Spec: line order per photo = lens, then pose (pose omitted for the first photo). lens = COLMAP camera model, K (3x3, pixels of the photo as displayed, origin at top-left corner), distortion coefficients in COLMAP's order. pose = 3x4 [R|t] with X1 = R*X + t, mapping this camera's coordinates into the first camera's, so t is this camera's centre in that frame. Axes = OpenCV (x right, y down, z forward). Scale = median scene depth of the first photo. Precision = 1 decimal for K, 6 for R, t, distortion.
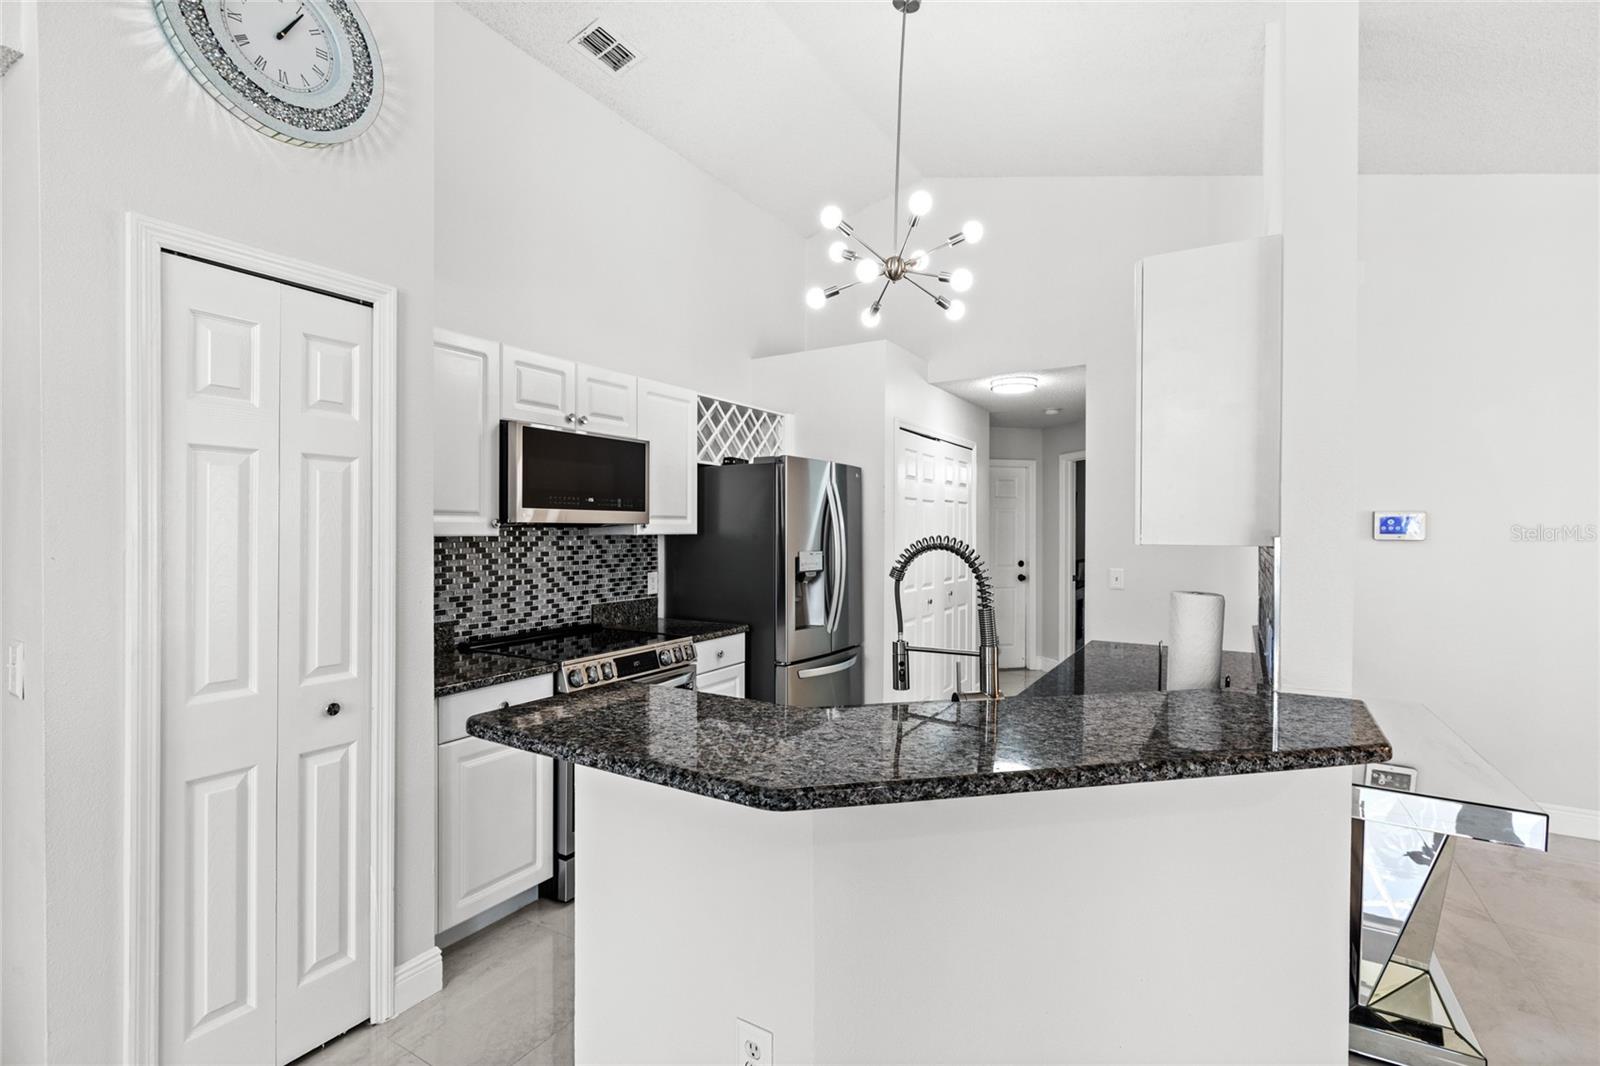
lens RADIAL K [[743.0, 0, 798.6], [0, 743.0, 531.1], [0, 0, 1]] dist [0.007344, -0.000291]
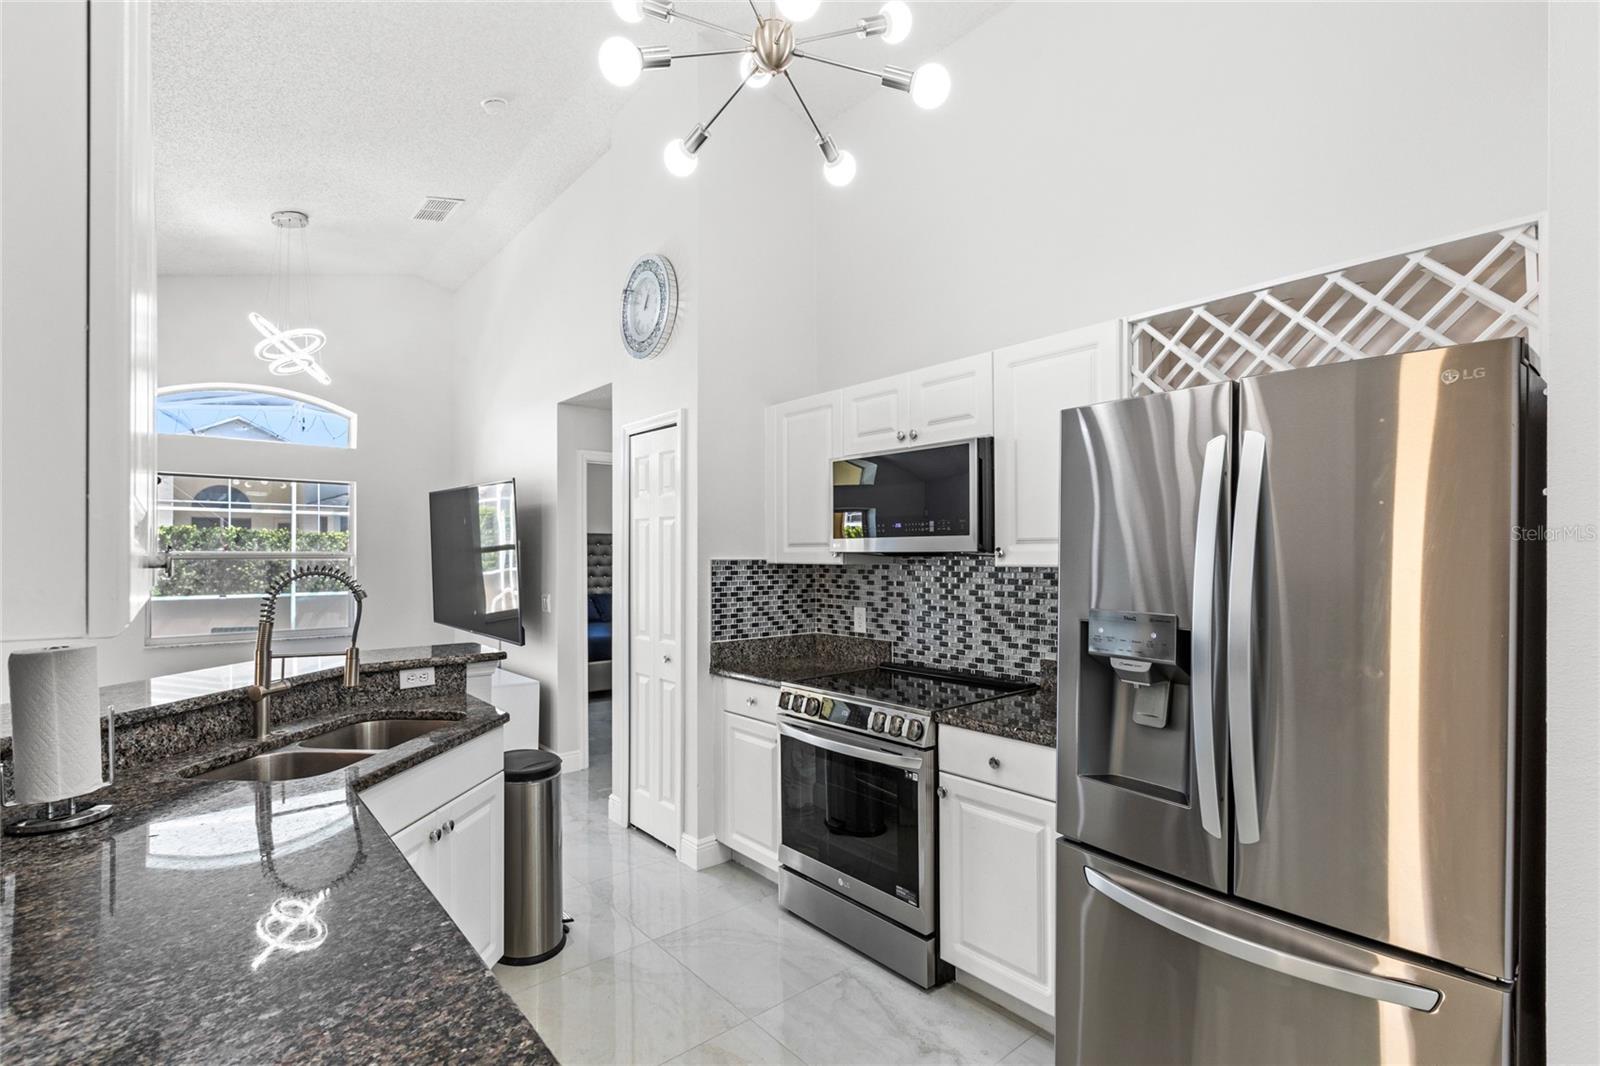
lens RADIAL K [[743.0, 0, 773.3], [0, 743.0, 549.3], [0, 0, 1]] dist [0.007344, -0.000291]
pose [[-0.334907, -0.007831, -0.942219, 0.572134], [-0.002830, 0.999969, -0.007305, -0.006167], [0.942247, 0.000220, -0.334919, 1.093927]]
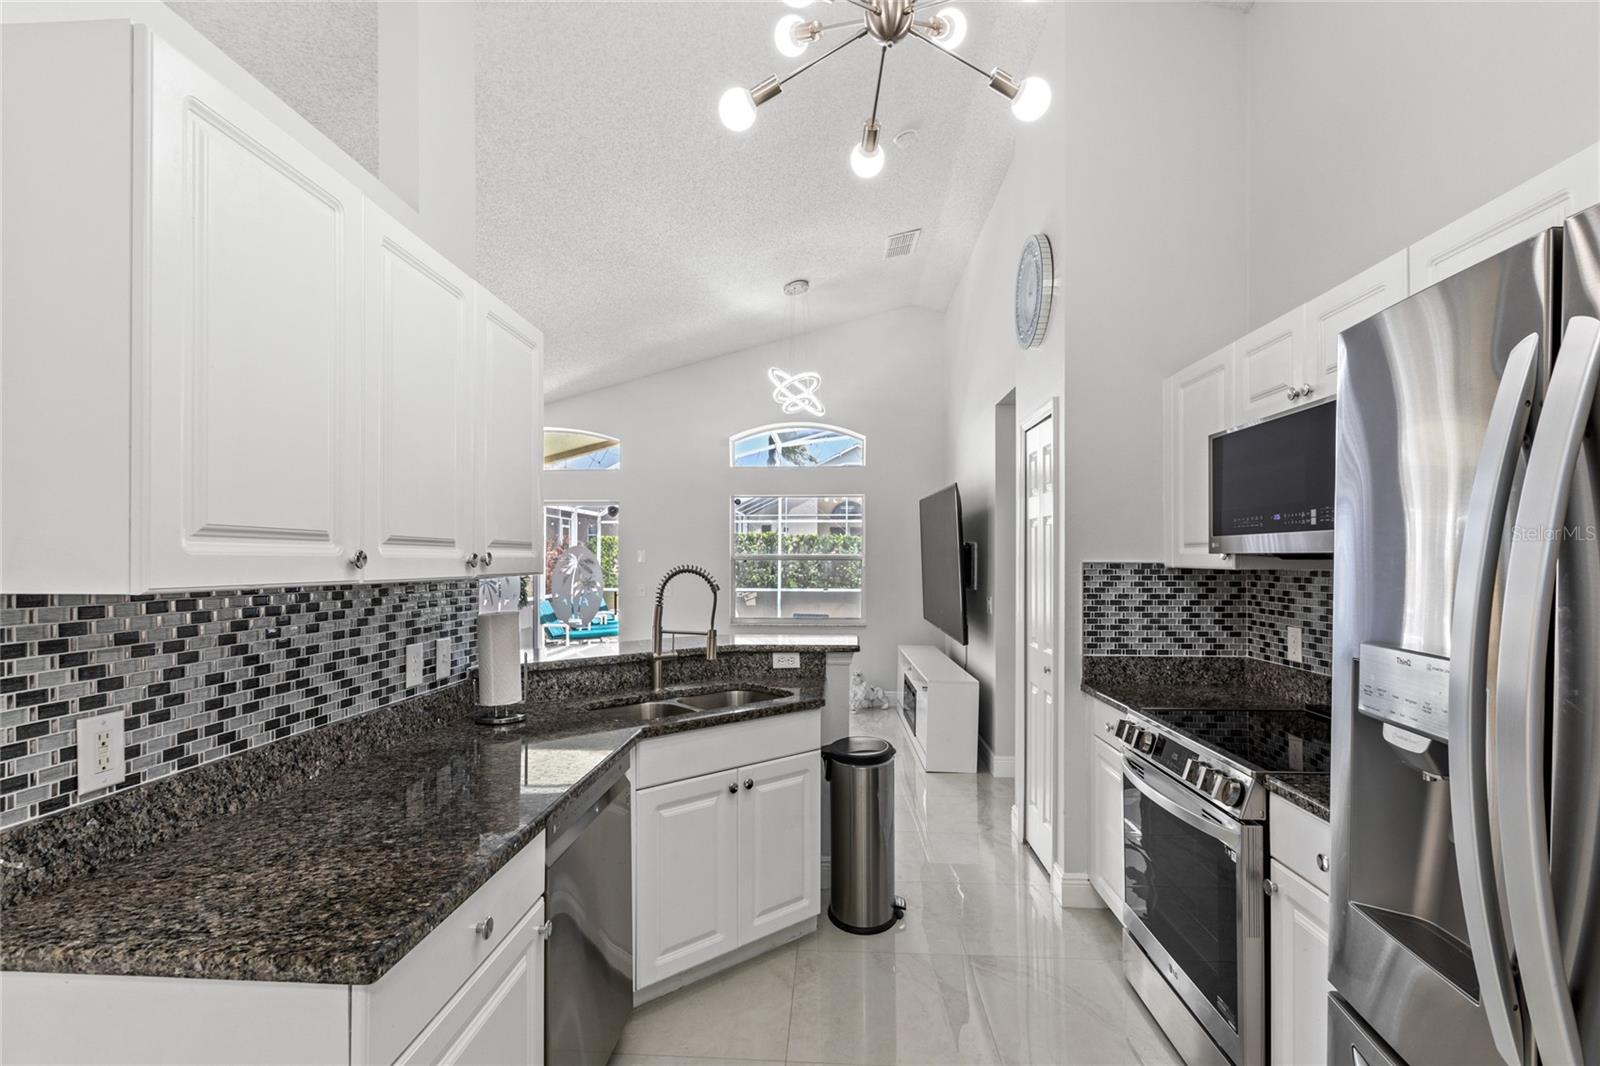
lens RADIAL K [[743.0, 0, 775.7], [0, 743.0, 556.1], [0, 0, 1]] dist [0.007344, -0.000291]
pose [[-0.891611, -0.001787, -0.452799, 0.384724], [-0.002554, 0.999996, 0.001084, -0.006727], [0.452795, 0.002123, -0.891612, 1.308446]]
